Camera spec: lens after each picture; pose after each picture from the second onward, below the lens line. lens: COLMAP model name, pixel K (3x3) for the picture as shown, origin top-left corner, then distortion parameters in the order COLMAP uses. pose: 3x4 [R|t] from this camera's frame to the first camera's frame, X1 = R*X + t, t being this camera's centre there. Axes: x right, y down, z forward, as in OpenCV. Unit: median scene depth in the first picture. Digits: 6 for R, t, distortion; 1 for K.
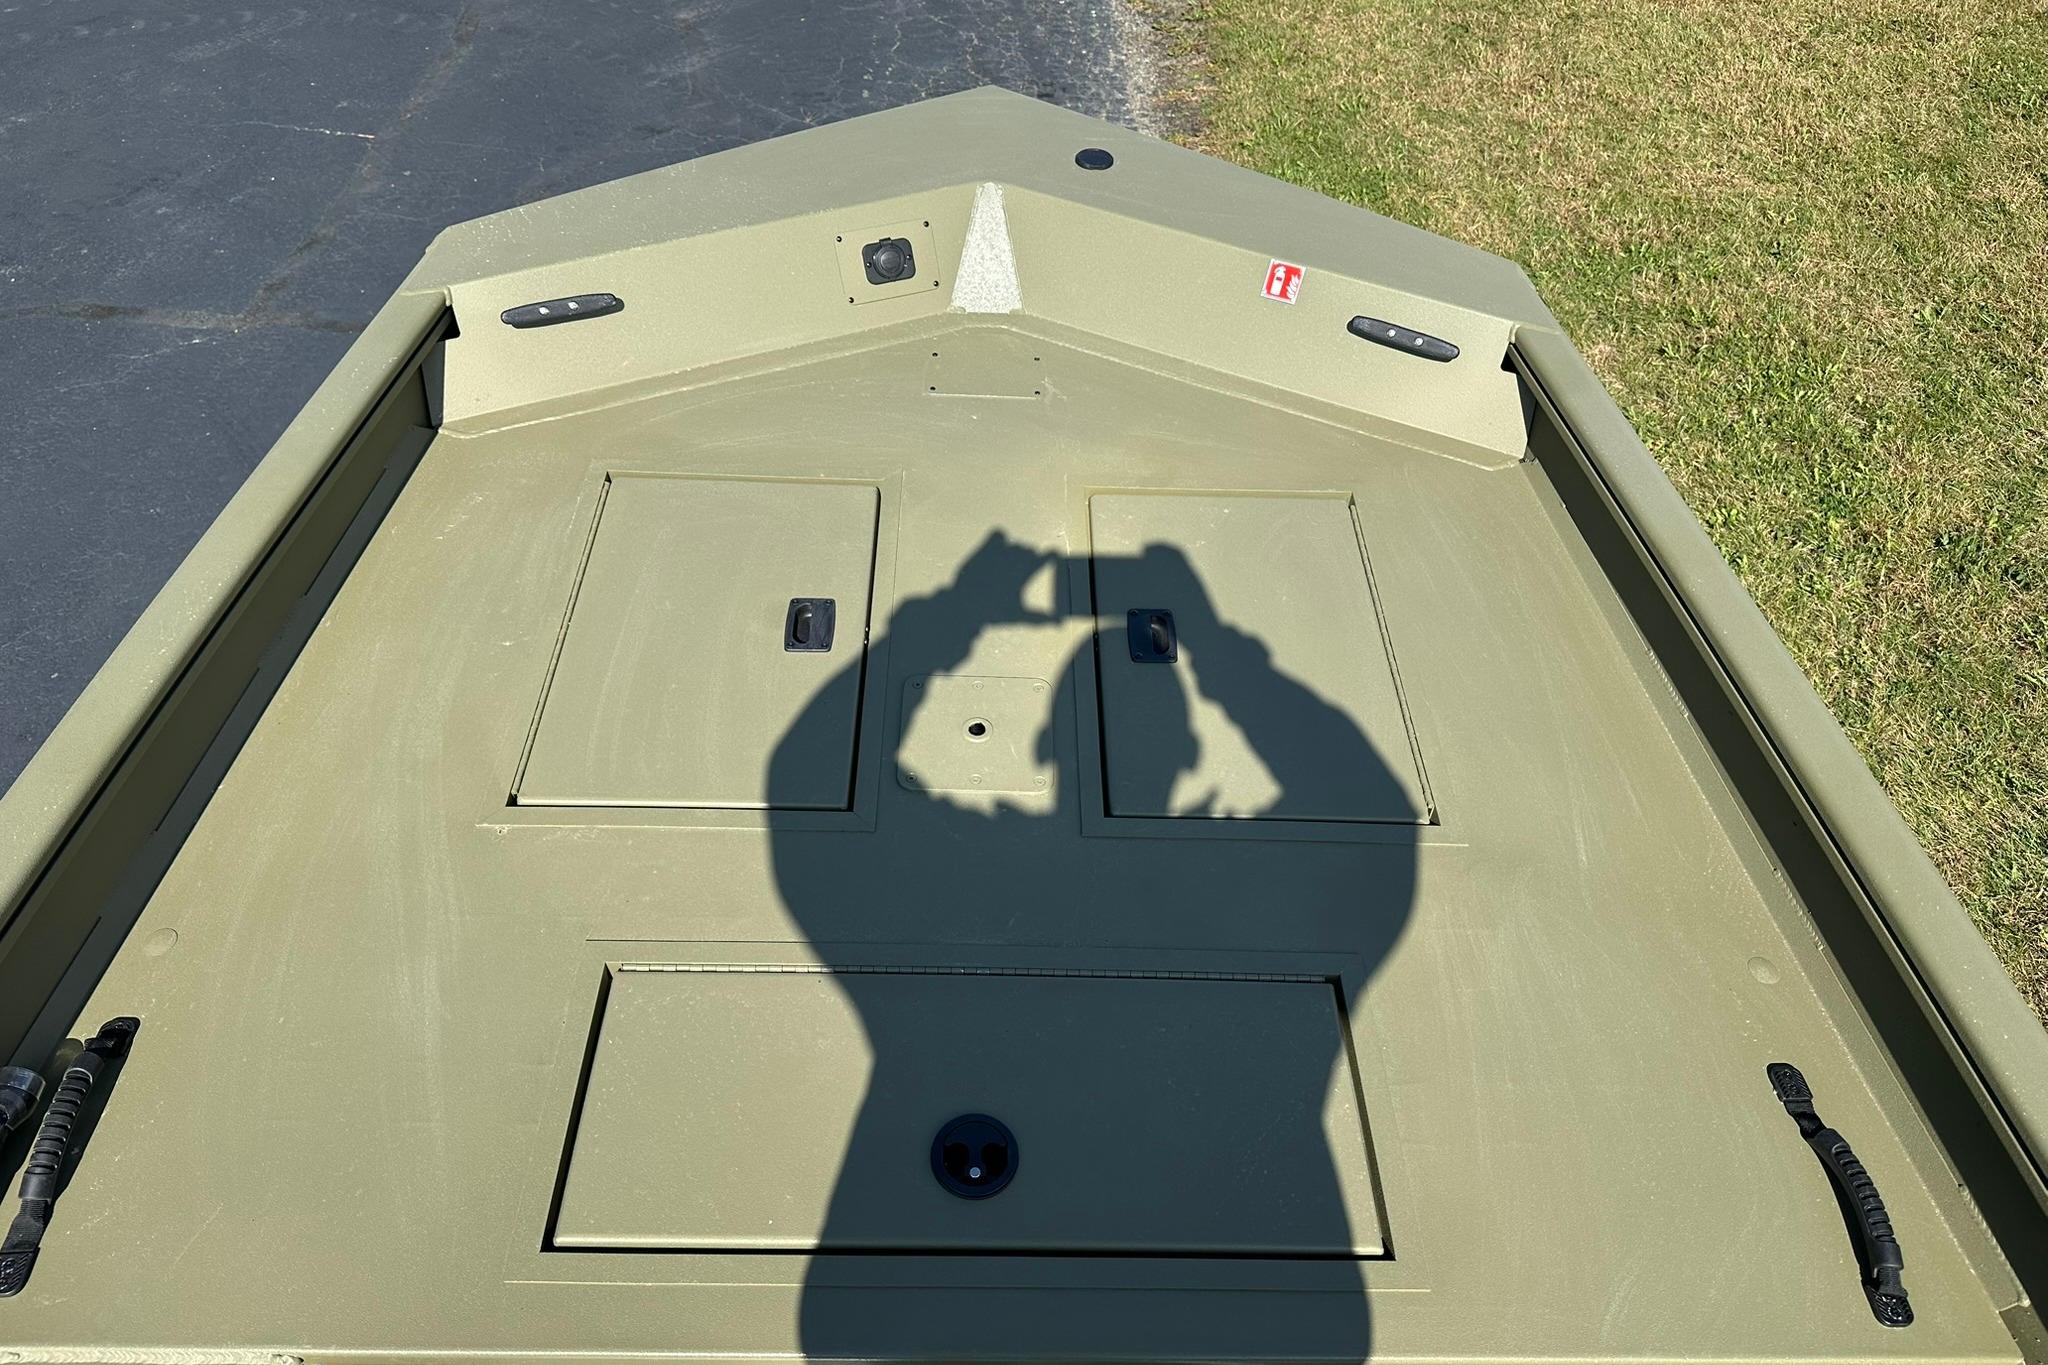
lens RADIAL K [[1421.4, 0, 1035.8], [0, 1421.4, 665.2], [0, 0, 1]] dist [0.051304, -0.052924]
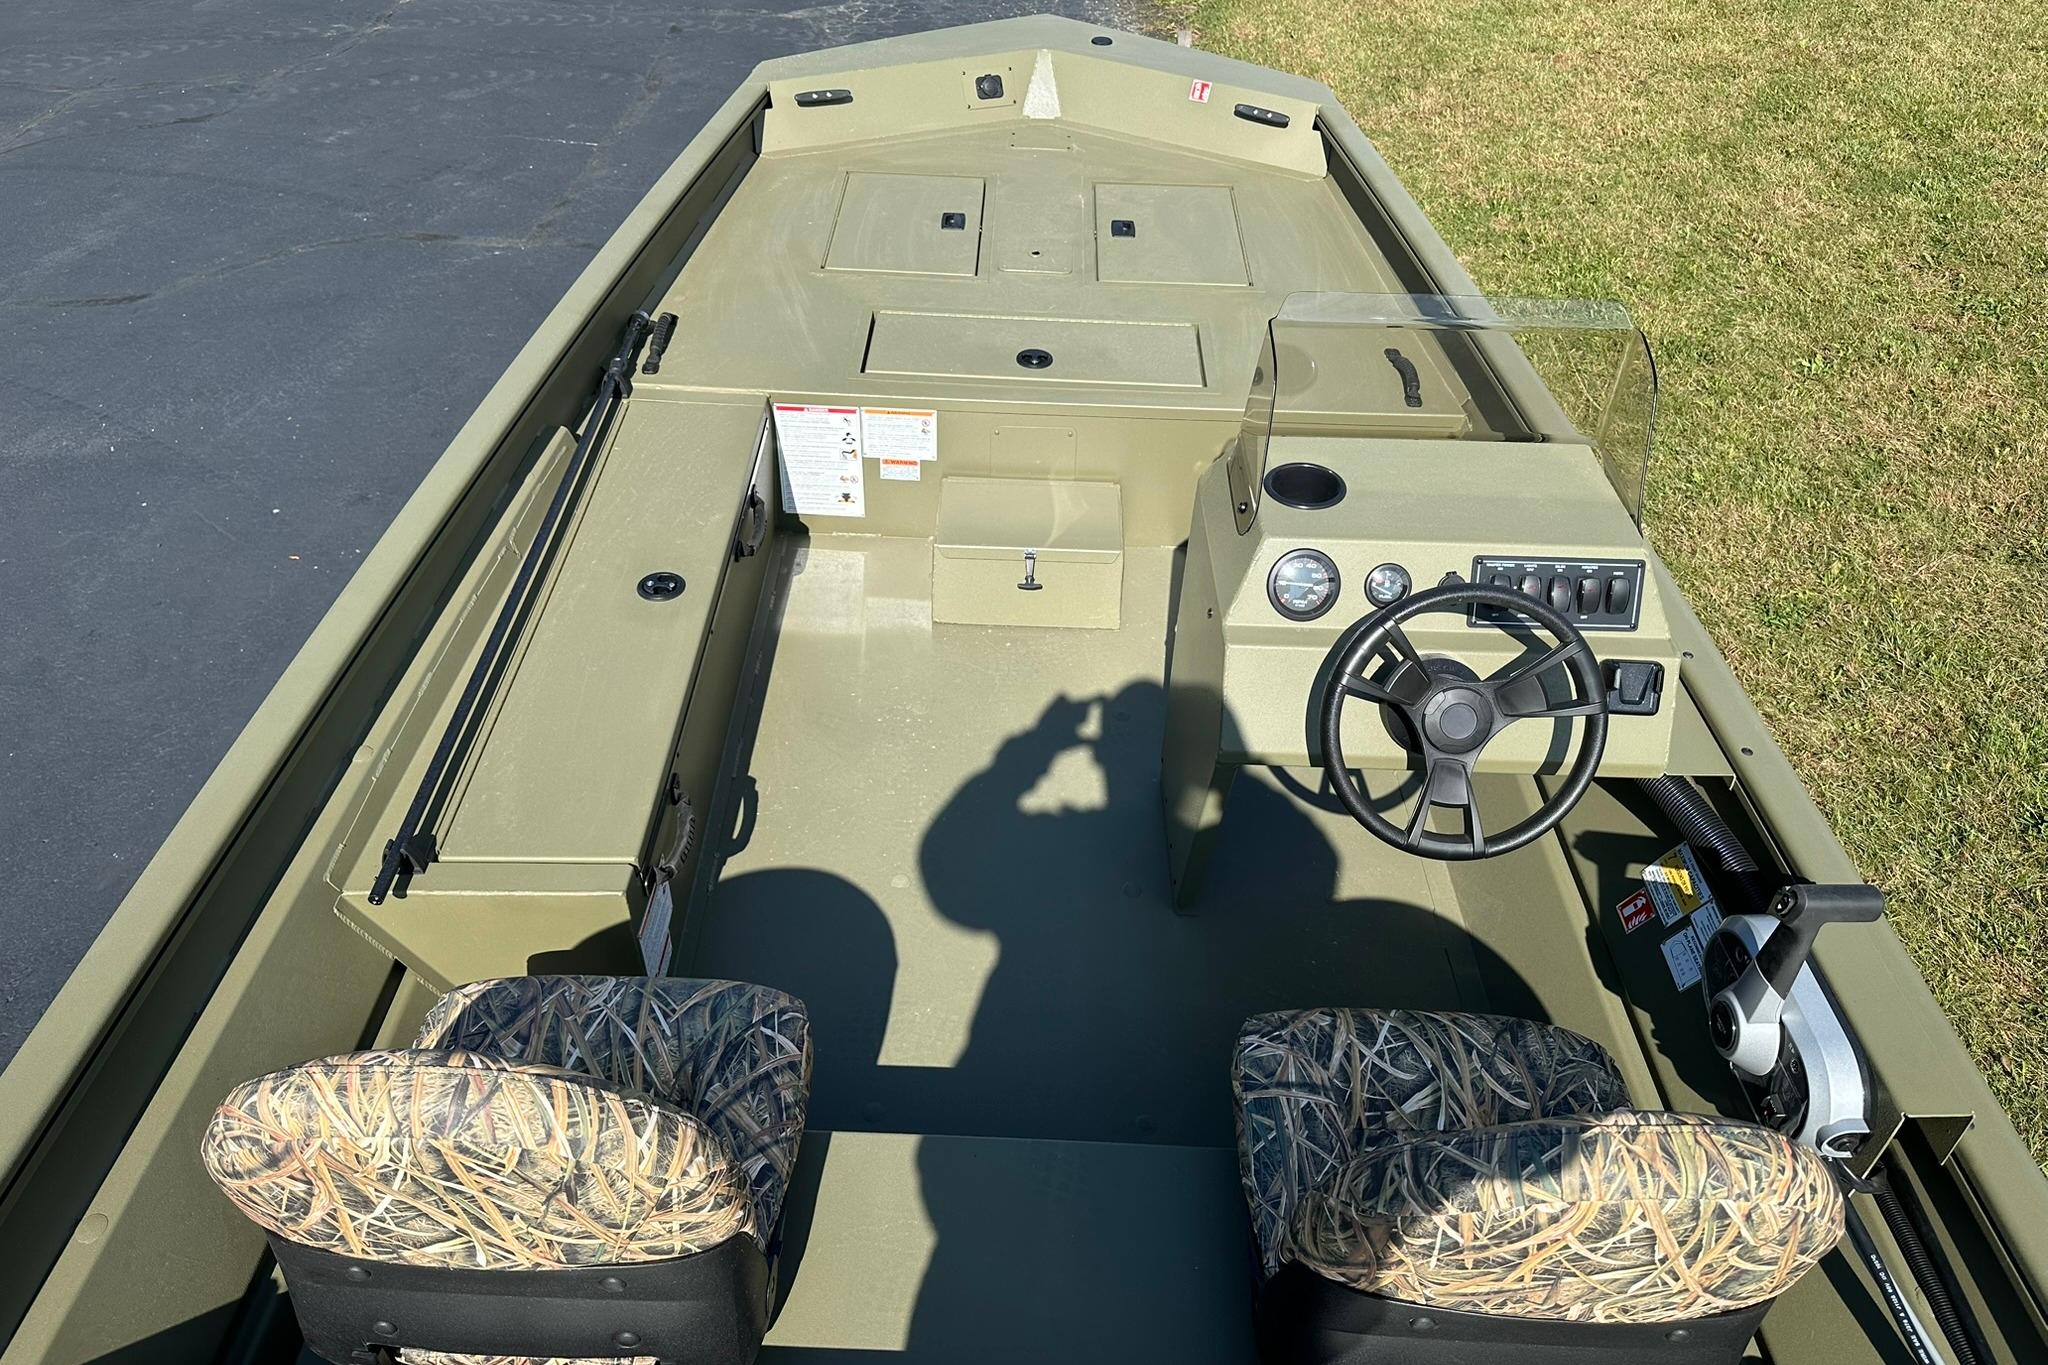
lens RADIAL K [[1424.3, 0, 1024.0], [0, 1424.3, 682.5], [0, 0, 1]] dist [0.094584, -0.133926]
pose [[0.999327, 0.014145, -0.033846, 0.015319], [-0.017280, 0.995404, -0.094195, 0.627045], [0.032358, 0.094716, 0.994978, -0.748349]]
